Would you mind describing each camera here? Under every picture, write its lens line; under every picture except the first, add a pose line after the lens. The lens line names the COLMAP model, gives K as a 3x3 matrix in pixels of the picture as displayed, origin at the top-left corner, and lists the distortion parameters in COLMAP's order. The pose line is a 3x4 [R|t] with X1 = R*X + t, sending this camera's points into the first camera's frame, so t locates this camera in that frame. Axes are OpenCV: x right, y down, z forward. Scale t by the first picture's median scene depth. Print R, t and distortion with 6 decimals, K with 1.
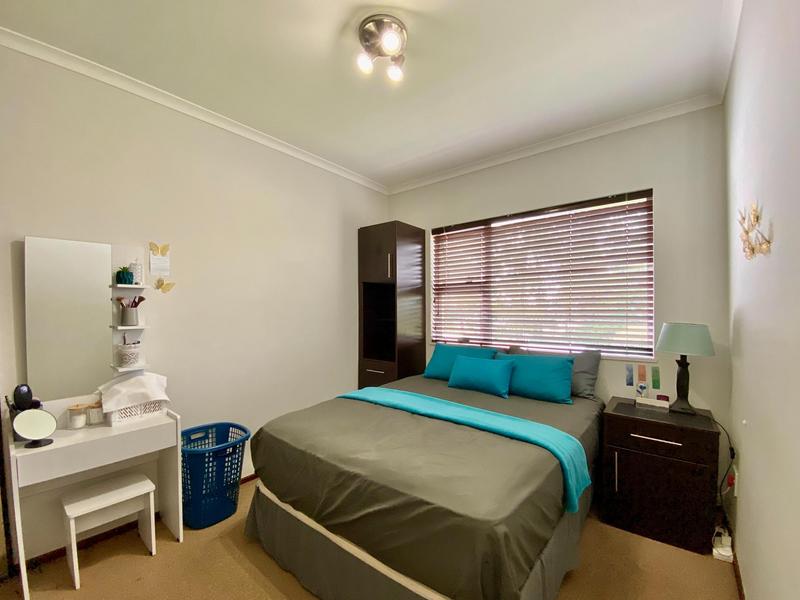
lens RADIAL K [[328.4, 0, 397.6], [0, 328.4, 298.6], [0, 0, 1]] dist [-0.018073, -0.000323]
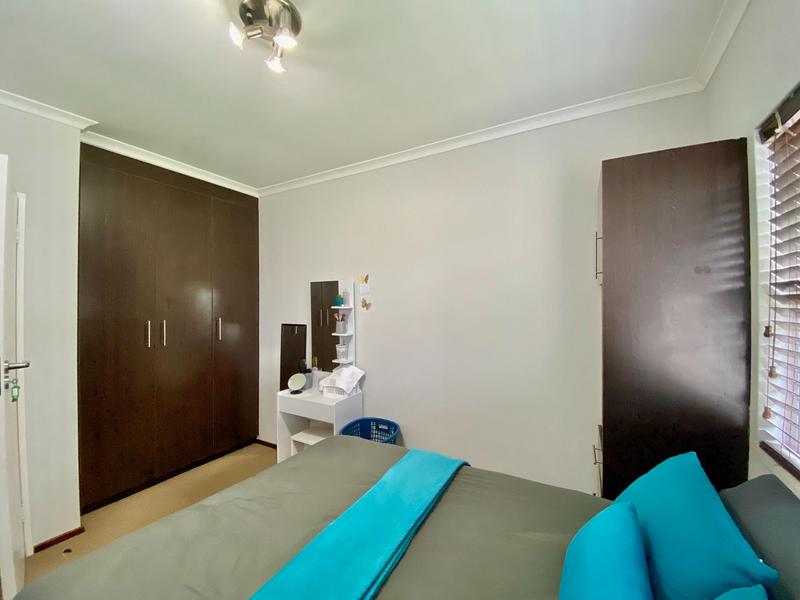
lens RADIAL K [[328.4, 0, 397.6], [0, 328.4, 298.6], [0, 0, 1]] dist [-0.018073, -0.000323]
pose [[0.153692, -0.006747, -0.988096, 0.645881], [0.029274, 0.999569, -0.002272, -0.059375], [0.987685, -0.028577, 0.153823, 0.927006]]
